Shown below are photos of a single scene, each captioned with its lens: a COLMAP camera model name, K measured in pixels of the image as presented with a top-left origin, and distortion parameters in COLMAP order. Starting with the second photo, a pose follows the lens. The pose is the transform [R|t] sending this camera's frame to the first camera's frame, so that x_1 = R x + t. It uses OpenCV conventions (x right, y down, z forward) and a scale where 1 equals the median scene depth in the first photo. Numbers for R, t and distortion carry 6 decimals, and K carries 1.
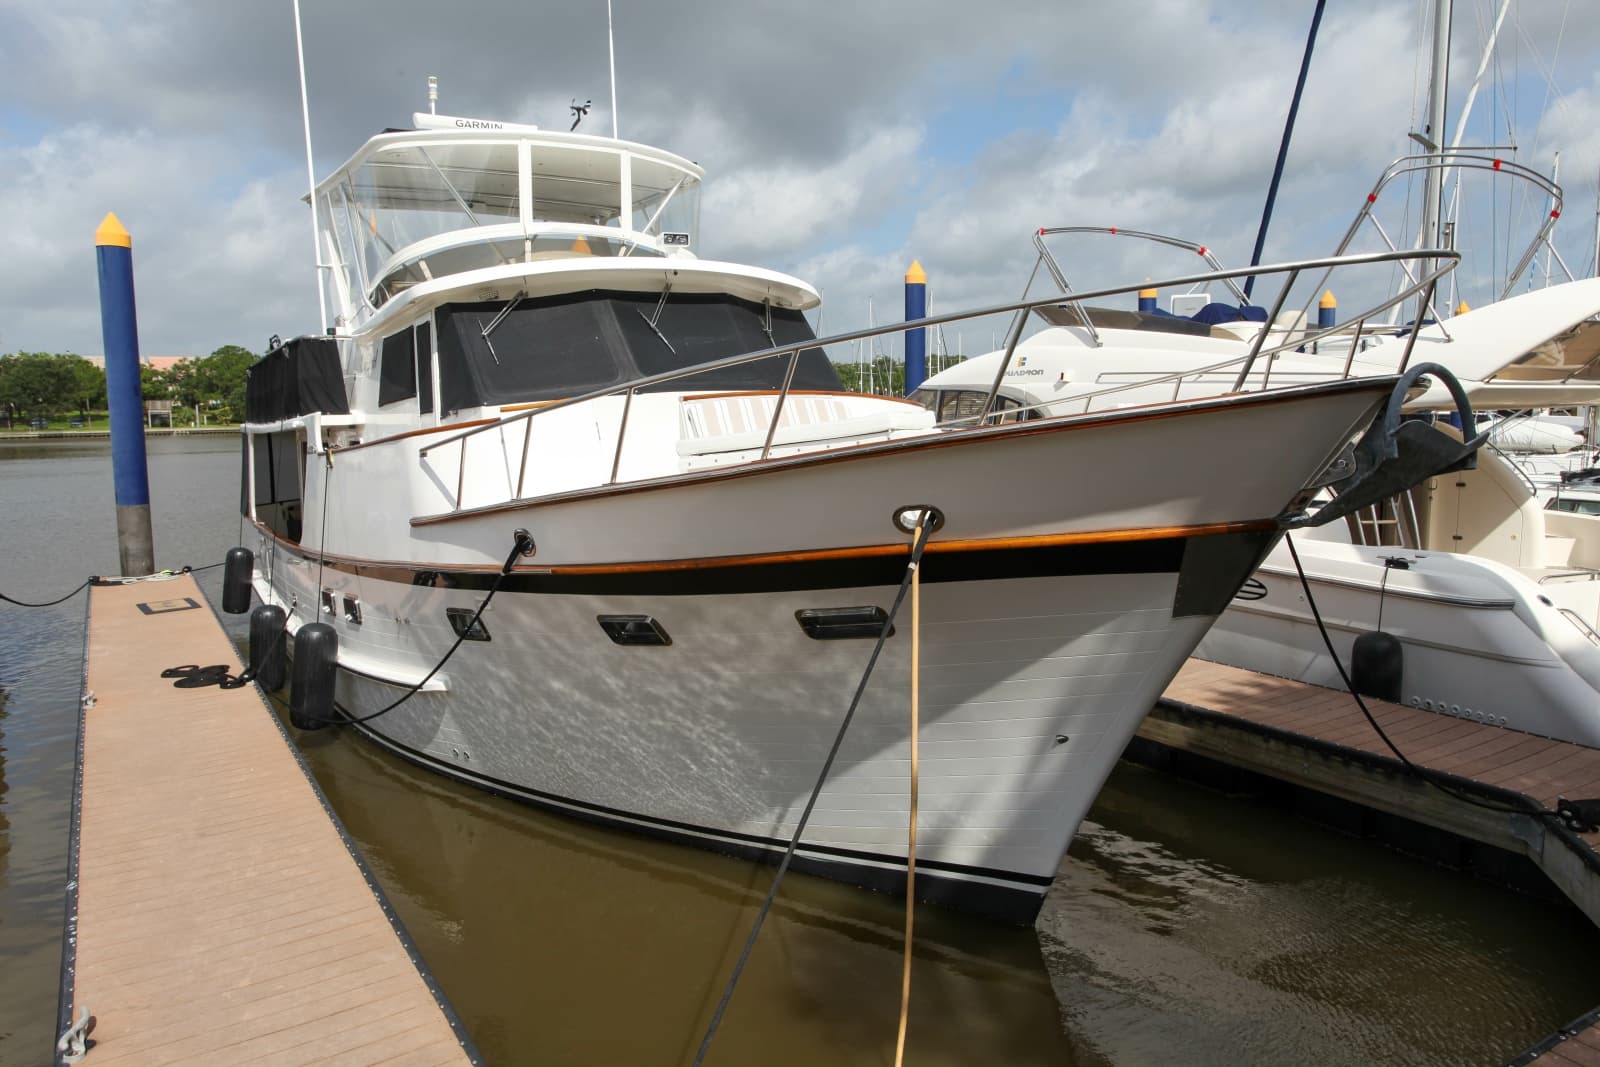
lens RADIAL K [[1145.0, 0, 804.2], [0, 1145.0, 531.2], [0, 0, 1]] dist [-0.036826, 0.061695]
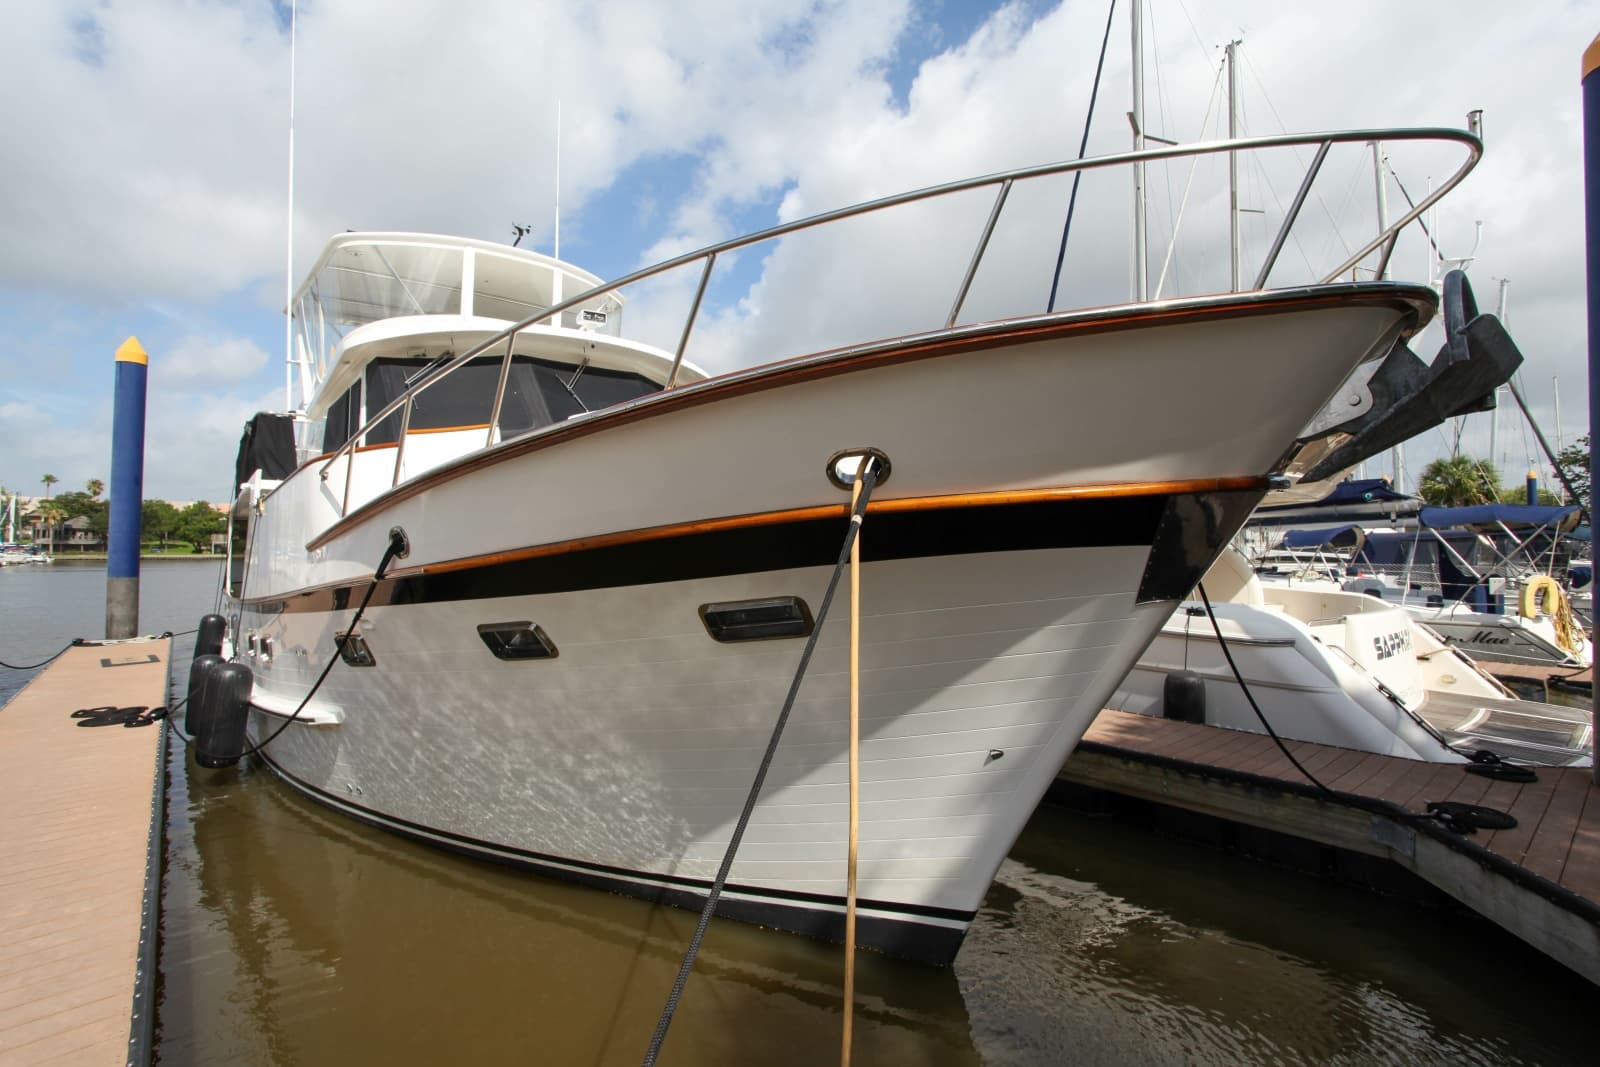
lens RADIAL K [[779.8, 0, 799.7], [0, 779.8, 530.4], [0, 0, 1]] dist [-0.067799, 0.027935]
pose [[0.990919, 0.022917, 0.132496, -0.007920], [-0.004150, 0.990112, -0.140221, 0.059738], [-0.134399, 0.138397, 0.981215, 0.253915]]
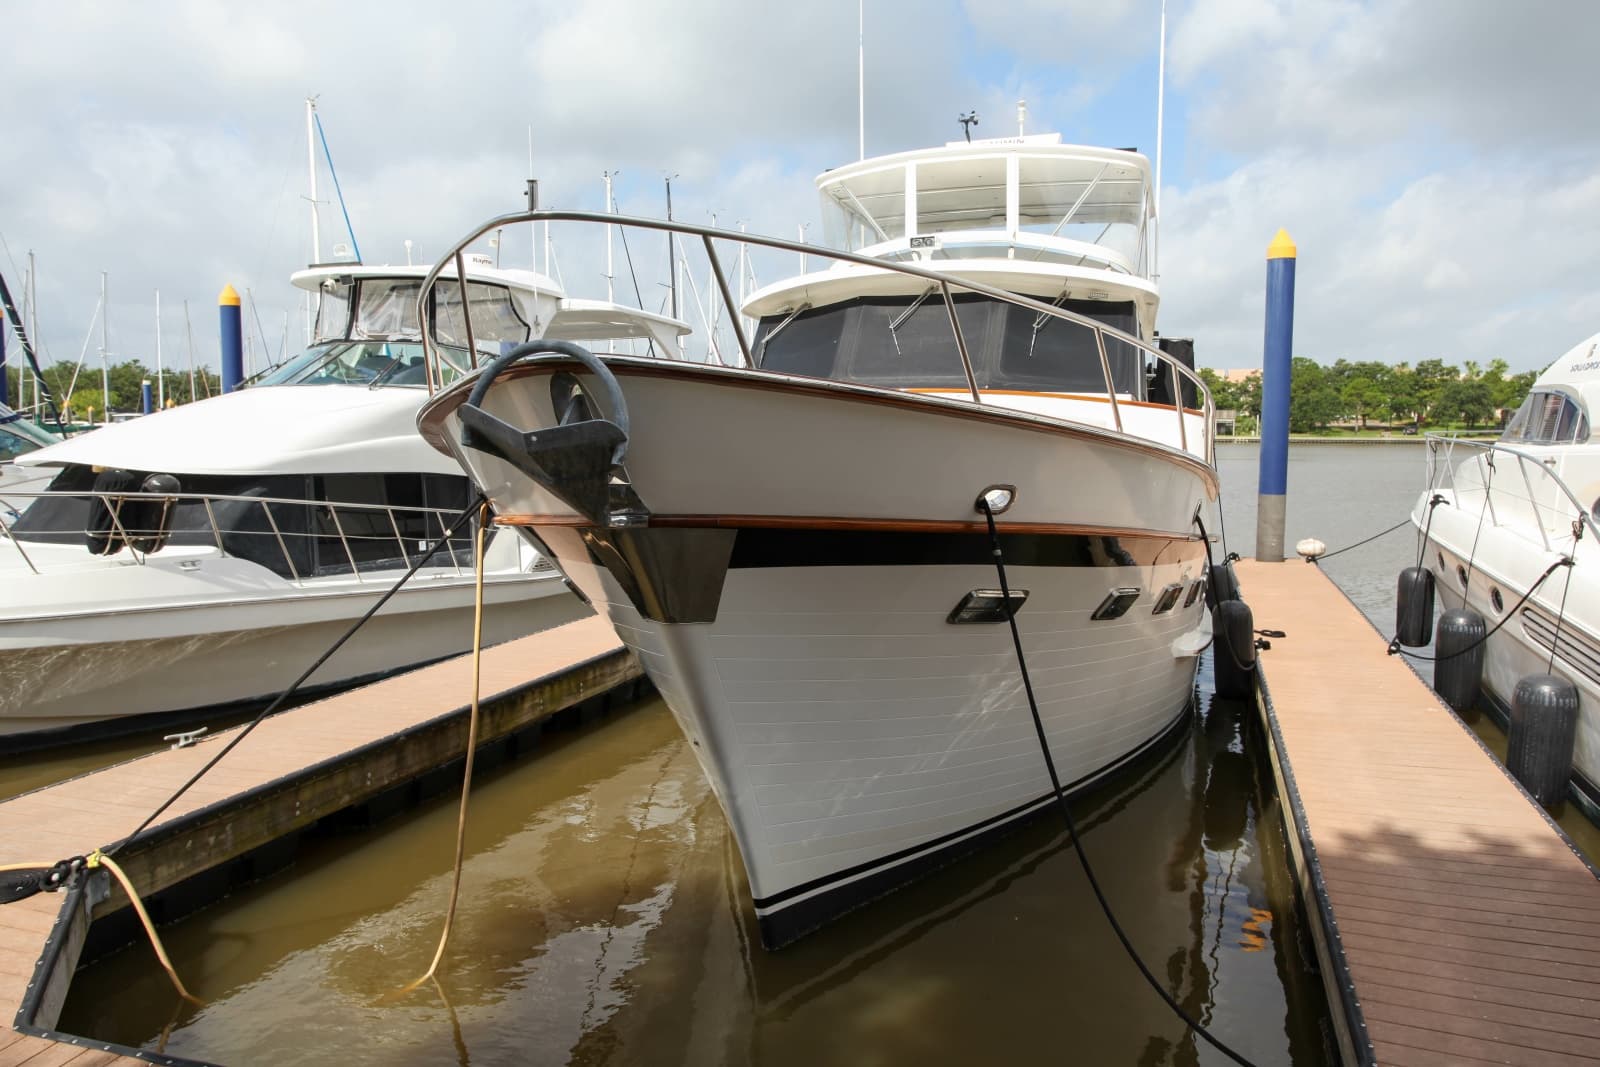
lens RADIAL K [[1154.5, 0, 799.2], [0, 1154.5, 536.9], [0, 0, 1]] dist [-0.035508, 0.041070]
pose [[0.613756, 0.093598, -0.783928, 0.667809], [-0.098110, 0.994293, 0.041902, -0.026557], [0.783376, 0.051194, 0.619437, 0.295584]]
